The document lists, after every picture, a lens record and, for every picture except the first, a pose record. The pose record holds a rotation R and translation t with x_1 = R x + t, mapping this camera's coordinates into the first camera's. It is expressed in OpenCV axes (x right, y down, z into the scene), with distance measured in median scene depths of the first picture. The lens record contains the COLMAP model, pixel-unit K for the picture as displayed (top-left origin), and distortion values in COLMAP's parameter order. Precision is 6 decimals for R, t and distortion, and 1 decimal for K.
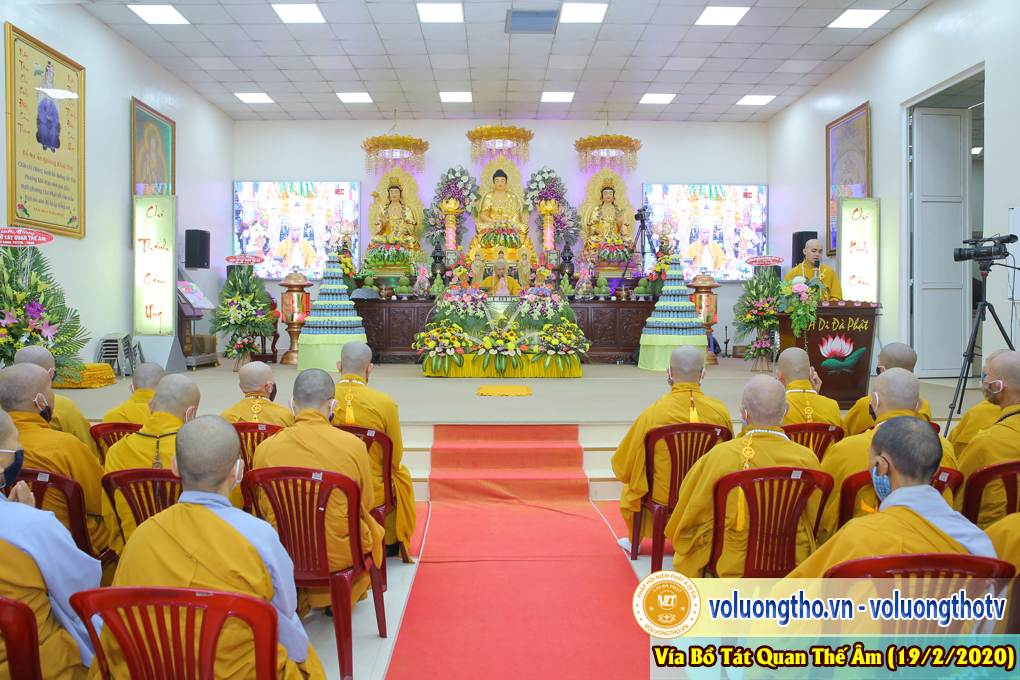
lens RADIAL K [[706.9, 0, 510.0], [0, 706.9, 340.0], [0, 0, 1]] dist [-0.103390, 0.077683]
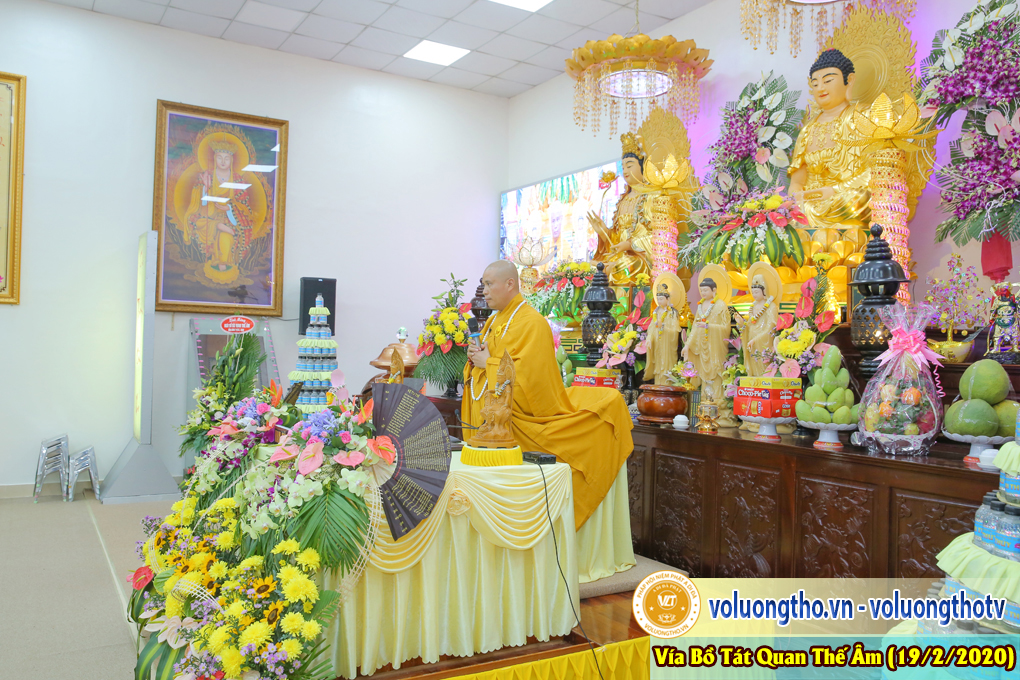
lens RADIAL K [[821.8, 0, 510.0], [0, 821.8, 340.0], [0, 0, 1]] dist [-0.079173, 0.101546]
pose [[0.497937, -0.002025, -0.867211, 0.283646], [-0.059138, 0.997590, -0.036286, -0.075977], [0.865194, 0.069354, 0.496618, 0.717905]]
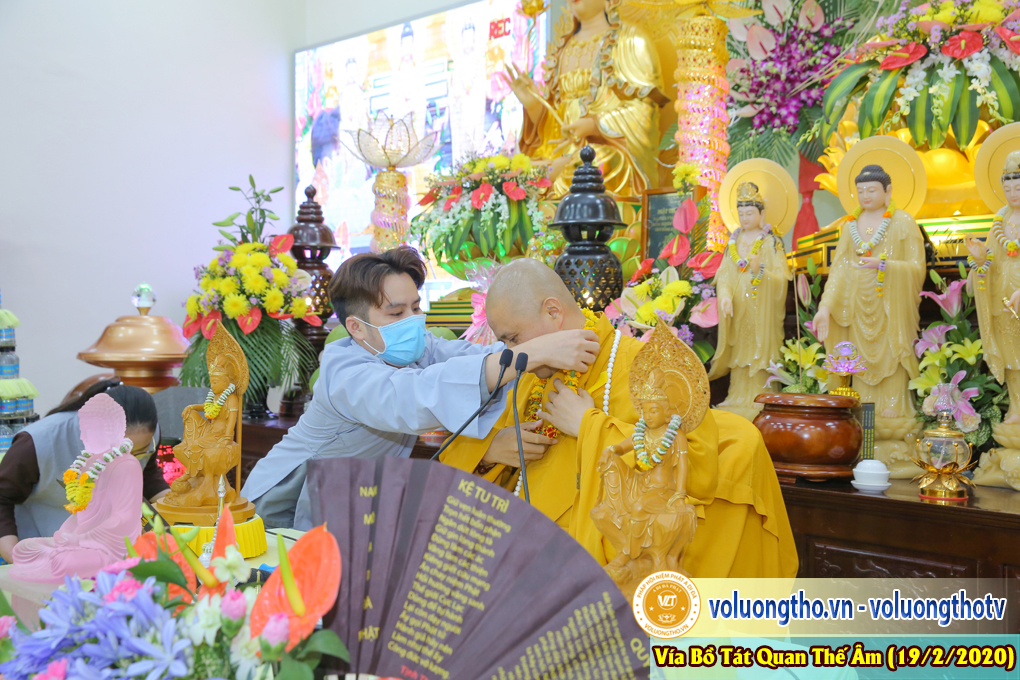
lens RADIAL K [[1116.3, 0, 510.0], [0, 1116.3, 340.0], [0, 0, 1]] dist [0.025246, 0.021730]
pose [[0.692771, 0.008348, -0.721109, 0.116436], [-0.032606, 0.999273, -0.019757, -0.077776], [0.720420, 0.037200, 0.692539, 0.757799]]
